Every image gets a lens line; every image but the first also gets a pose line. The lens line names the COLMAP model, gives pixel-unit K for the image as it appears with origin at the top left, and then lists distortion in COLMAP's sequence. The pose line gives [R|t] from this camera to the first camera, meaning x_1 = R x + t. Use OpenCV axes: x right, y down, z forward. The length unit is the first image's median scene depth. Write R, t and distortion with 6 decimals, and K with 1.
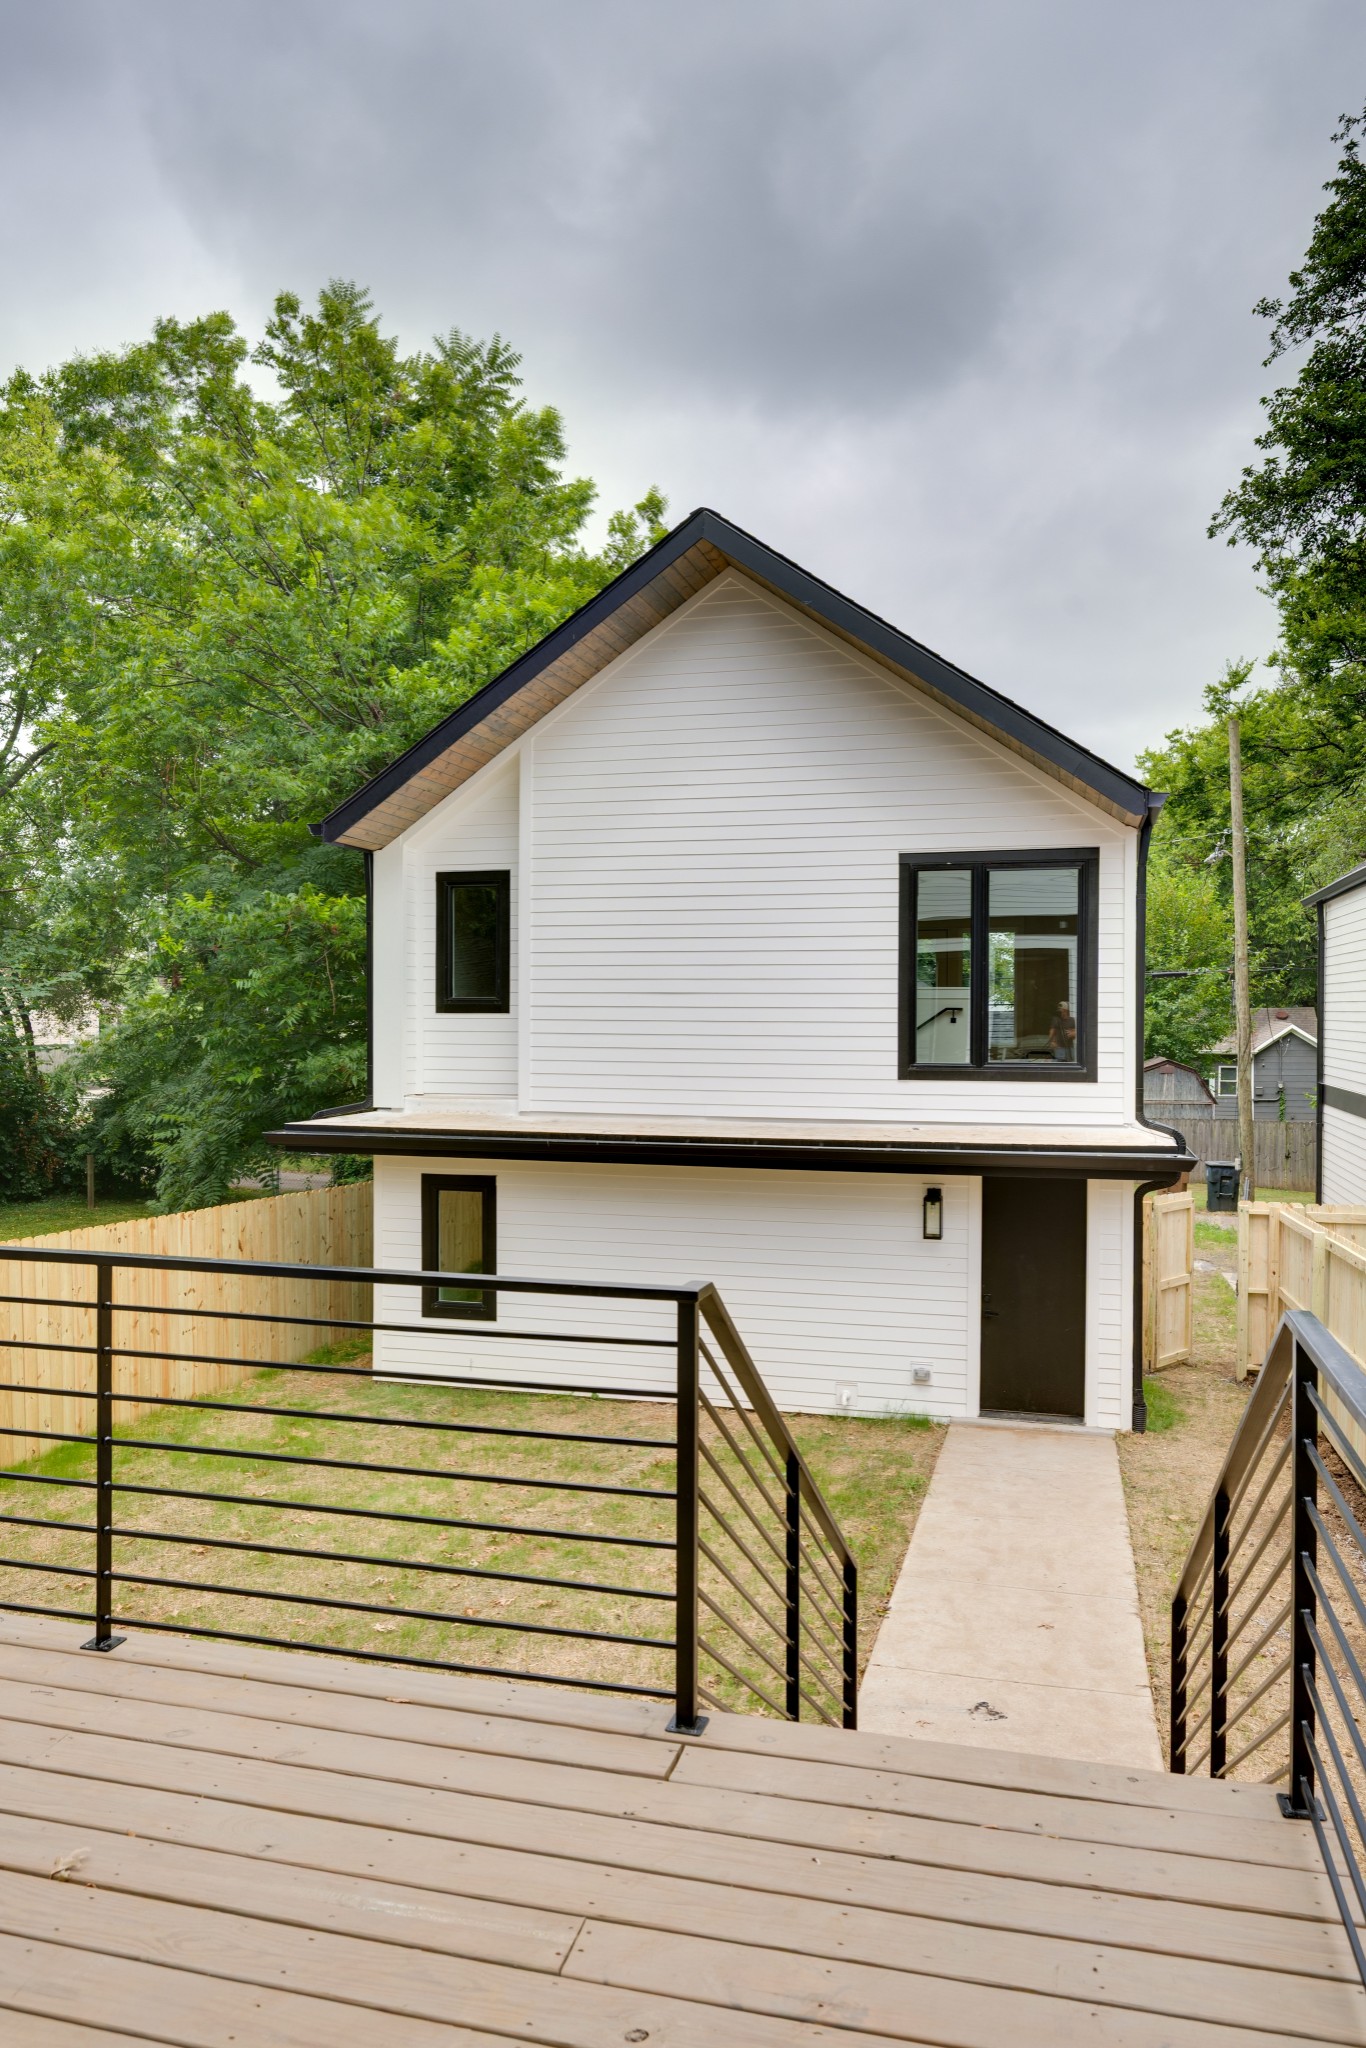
lens RADIAL K [[1406.3, 0, 685.6], [0, 1406.3, 1024.6], [0, 0, 1]] dist [-0.003811, -0.000879]
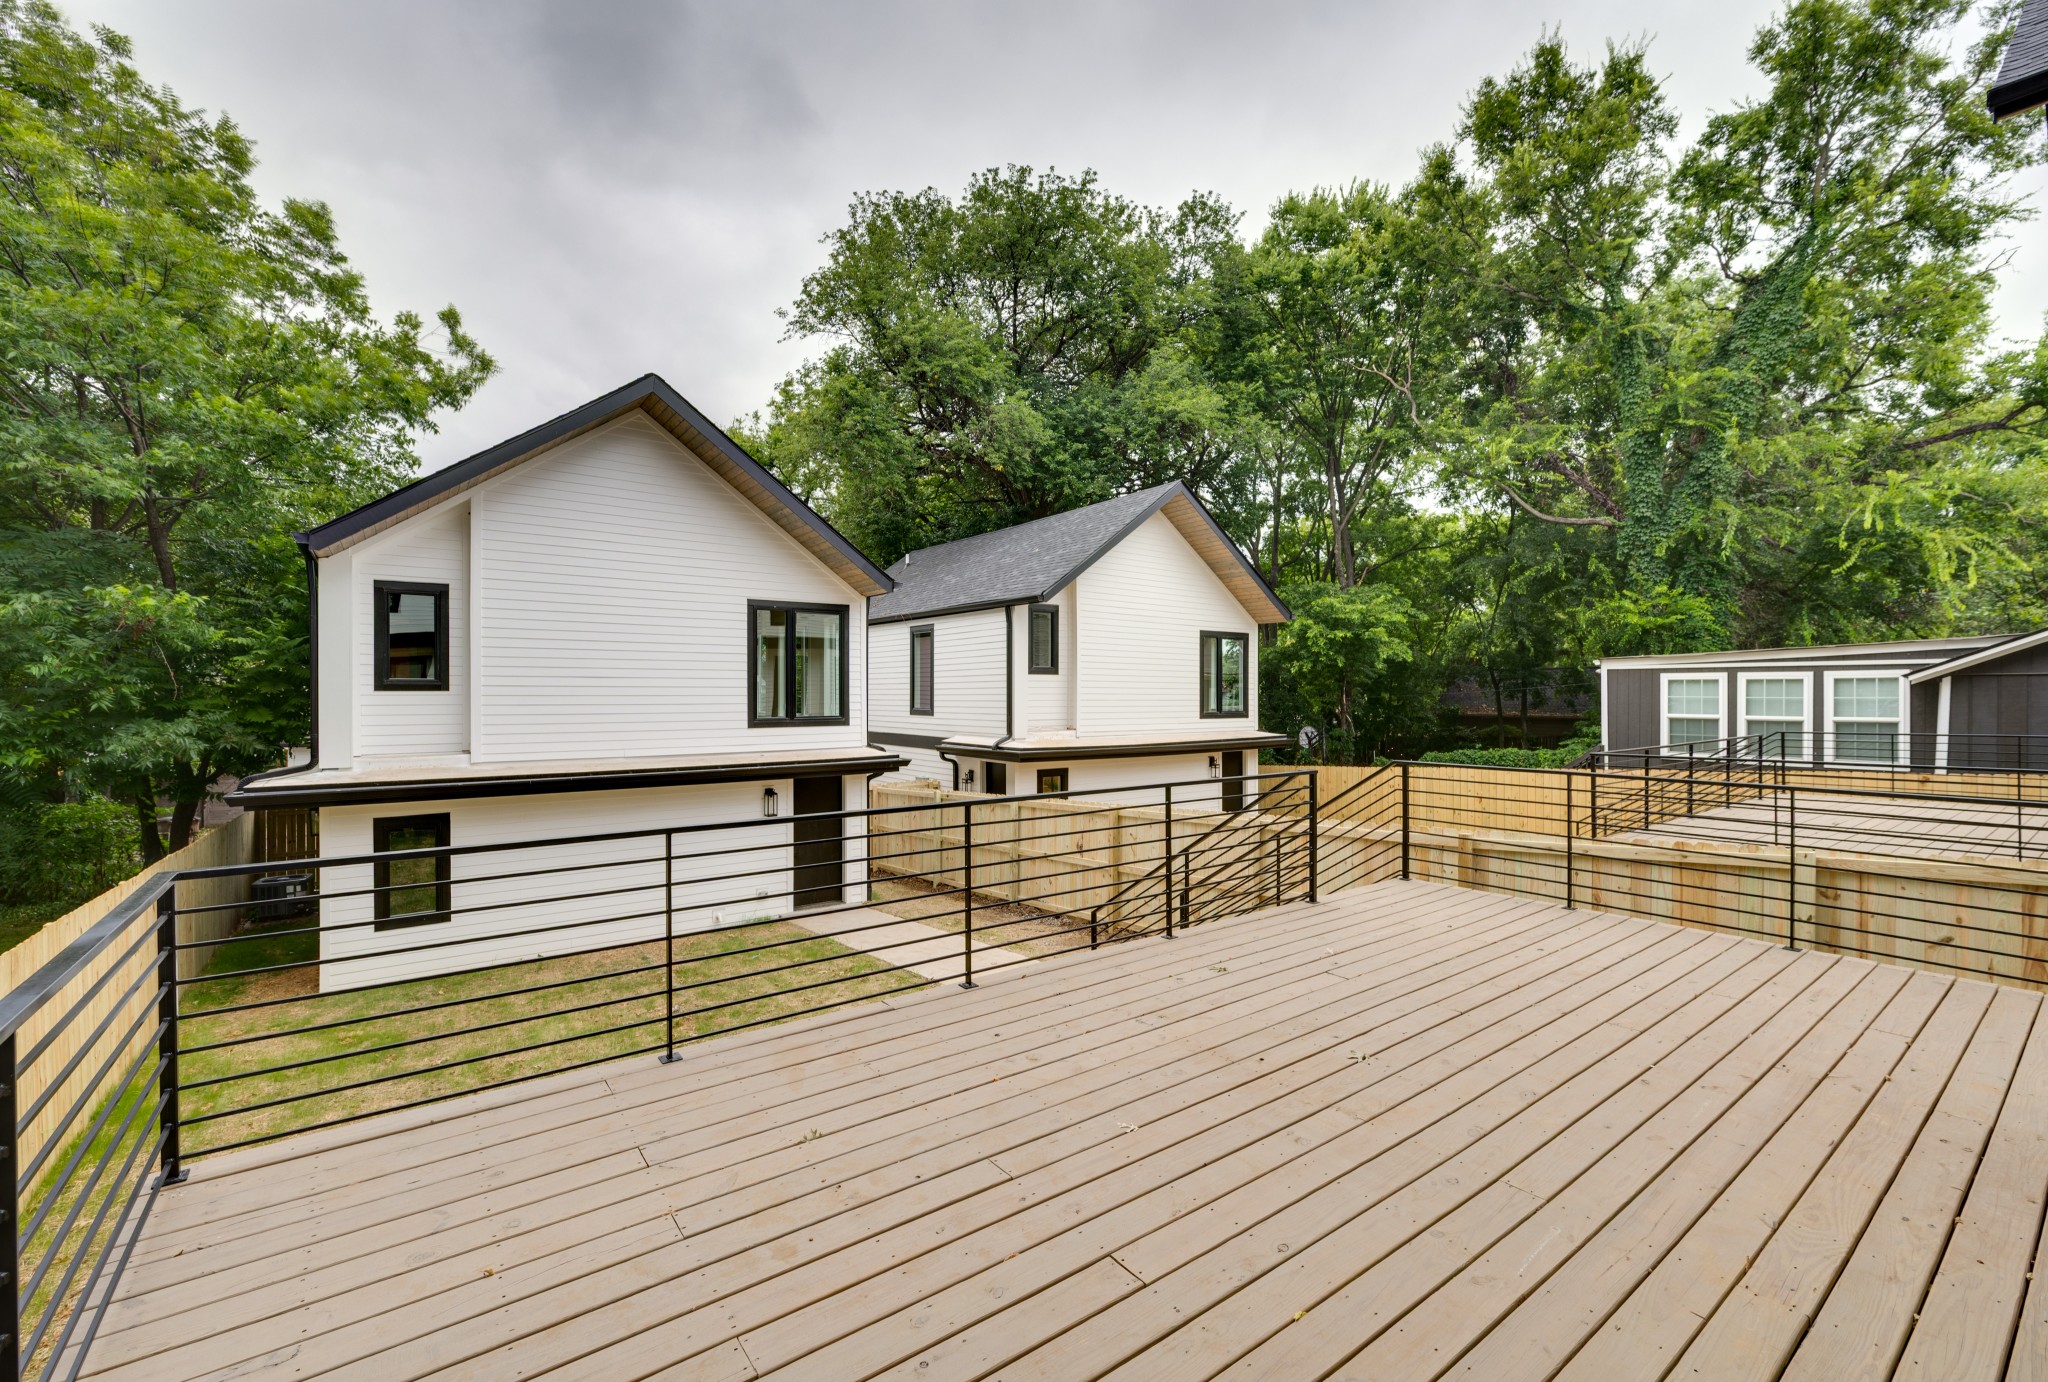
lens RADIAL K [[863.3, 0, 1025.4], [0, 863.3, 694.7], [0, 0, 1]] dist [0.000868, -0.000092]
pose [[0.614812, -0.006997, 0.788643, -0.482521], [0.010799, 0.999942, 0.000453, 0.000707], [-0.788600, 0.008238, 0.614852, 0.067202]]
